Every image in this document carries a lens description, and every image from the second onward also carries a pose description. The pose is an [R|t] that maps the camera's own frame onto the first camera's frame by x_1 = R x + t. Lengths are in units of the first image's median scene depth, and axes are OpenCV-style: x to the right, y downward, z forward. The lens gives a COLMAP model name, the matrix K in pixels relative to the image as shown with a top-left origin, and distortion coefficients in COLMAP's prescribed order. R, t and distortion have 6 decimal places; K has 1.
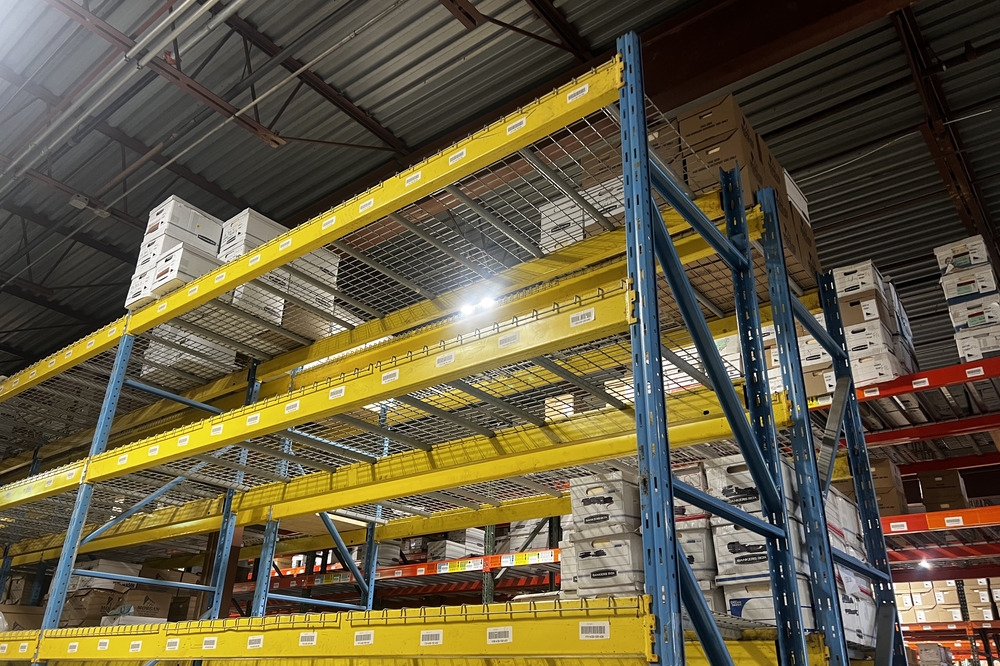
lens RADIAL K [[737.9, 0, 500.9], [0, 737.9, 334.8], [0, 0, 1]] dist [0.052263, -0.055040]
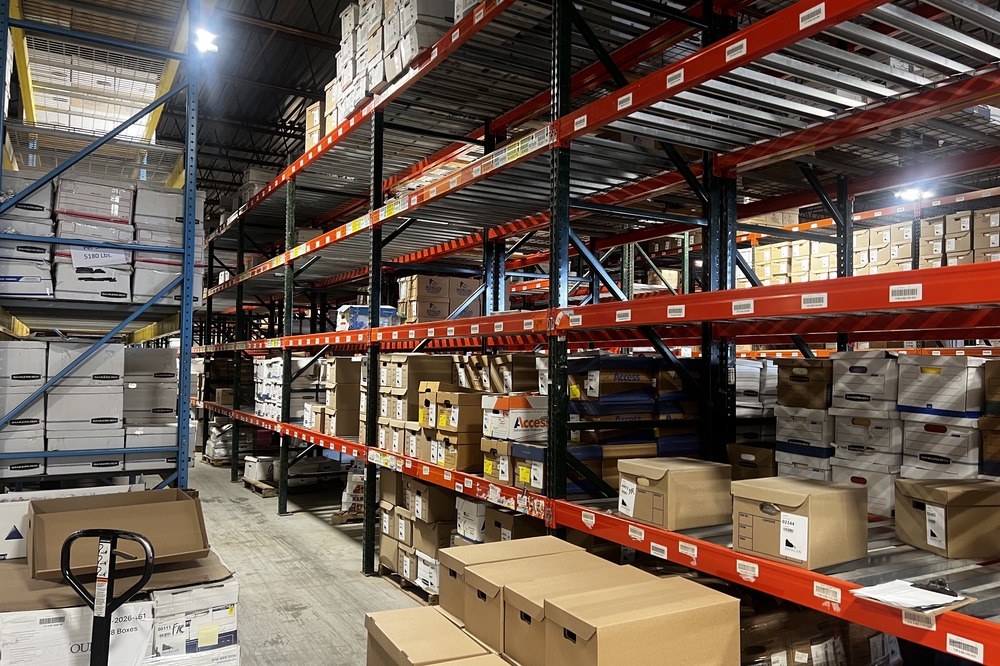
lens RADIAL K [[737.9, 0, 500.4], [0, 737.9, 338.1], [0, 0, 1]] dist [0.052263, -0.055040]
pose [[0.930035, -0.027601, -0.366433, 0.856579], [0.168344, 0.918384, 0.358094, 0.072206], [0.326642, -0.394727, 0.858776, 0.027947]]
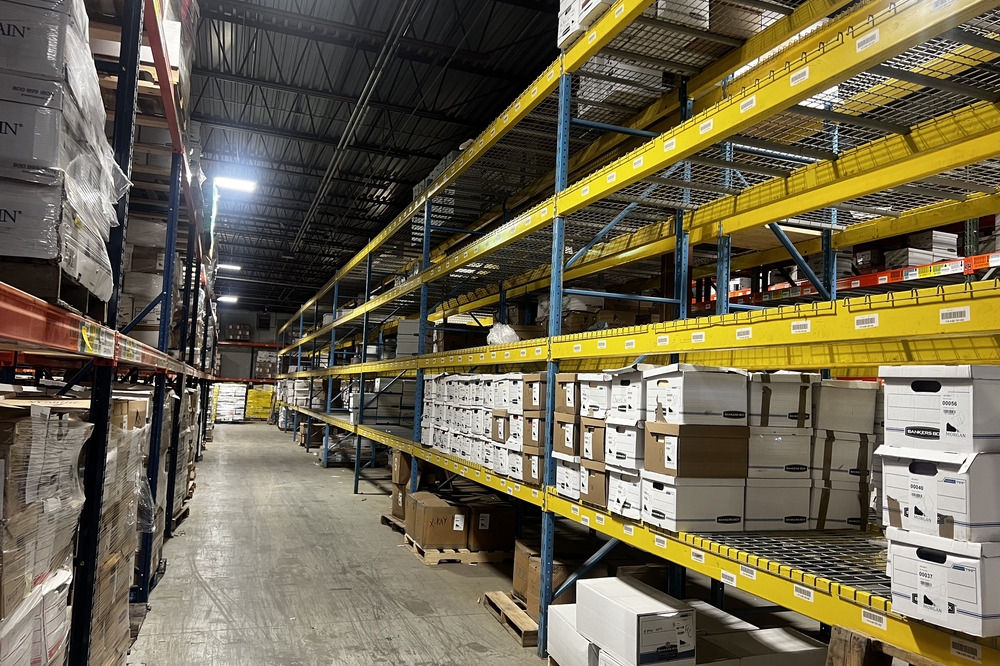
lens RADIAL K [[737.9, 0, 498.1], [0, 737.9, 335.3], [0, 0, 1]] dist [0.052263, -0.055040]
pose [[0.851739, -0.029681, -0.523124, -0.045532], [0.207519, 0.935861, 0.284780, 0.025279], [0.481119, -0.351116, 0.803269, -0.009925]]
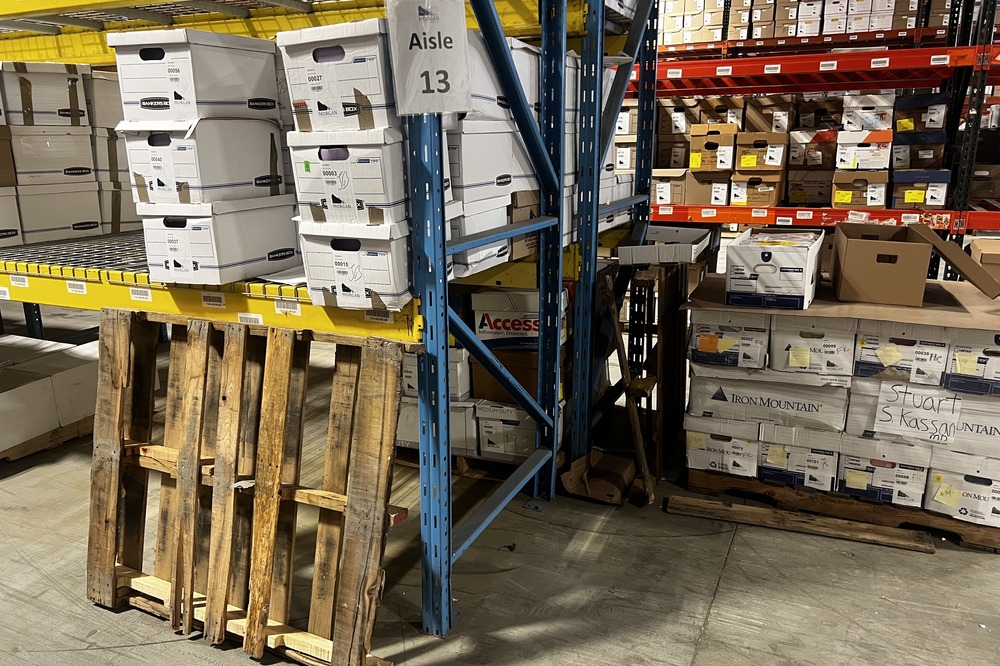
lens RADIAL K [[737.9, 0, 499.1], [0, 737.9, 332.8], [0, 0, 1]] dist [0.052263, -0.055040]
pose [[0.969966, -0.093615, 0.224503, 0.024275], [-0.073530, 0.766941, 0.637491, 0.066214], [-0.231860, -0.634852, 0.737024, -0.014113]]
